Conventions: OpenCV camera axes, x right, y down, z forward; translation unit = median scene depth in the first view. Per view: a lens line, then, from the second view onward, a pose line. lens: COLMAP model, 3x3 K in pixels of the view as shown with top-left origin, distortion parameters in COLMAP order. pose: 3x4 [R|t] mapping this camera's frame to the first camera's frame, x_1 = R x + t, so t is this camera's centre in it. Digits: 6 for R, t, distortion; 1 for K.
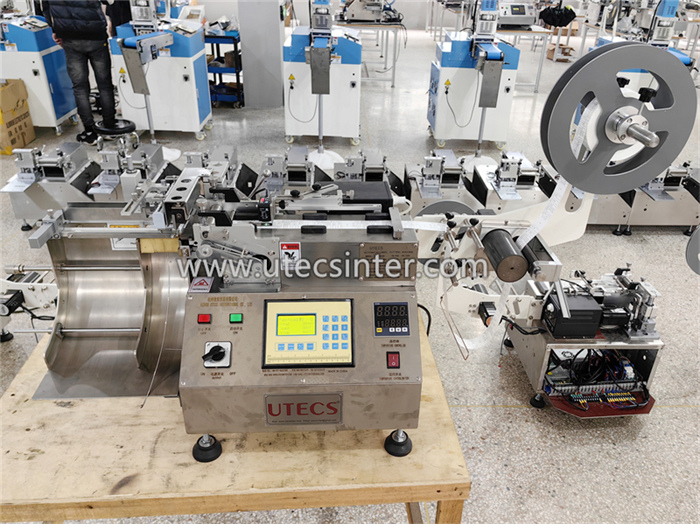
lens RADIAL K [[558.2, 0, 350.1], [0, 558.2, 262.4], [0, 0, 1]] dist [-0.007290, -0.009431]
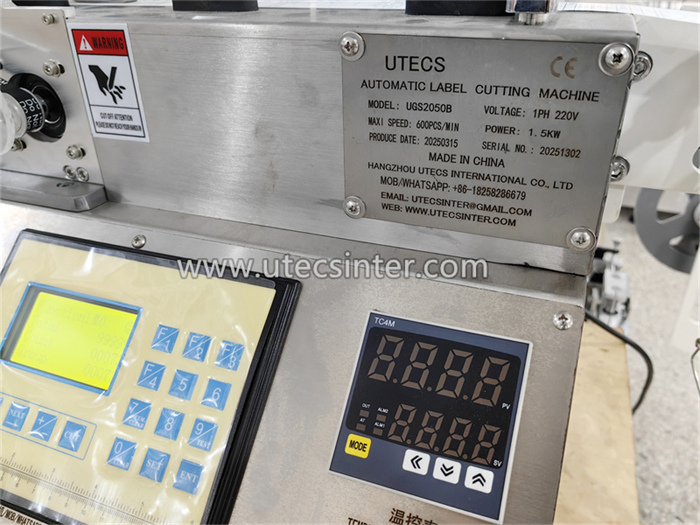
lens RADIAL K [[558.2, 0, 350.6], [0, 558.2, 263.2], [0, 0, 1]] dist [-0.007290, -0.009431]
pose [[0.914339, 0.170498, -0.367308, 0.115991], [-0.156950, 0.985352, 0.066688, 0.038731], [0.373297, -0.003326, 0.927706, 0.799555]]
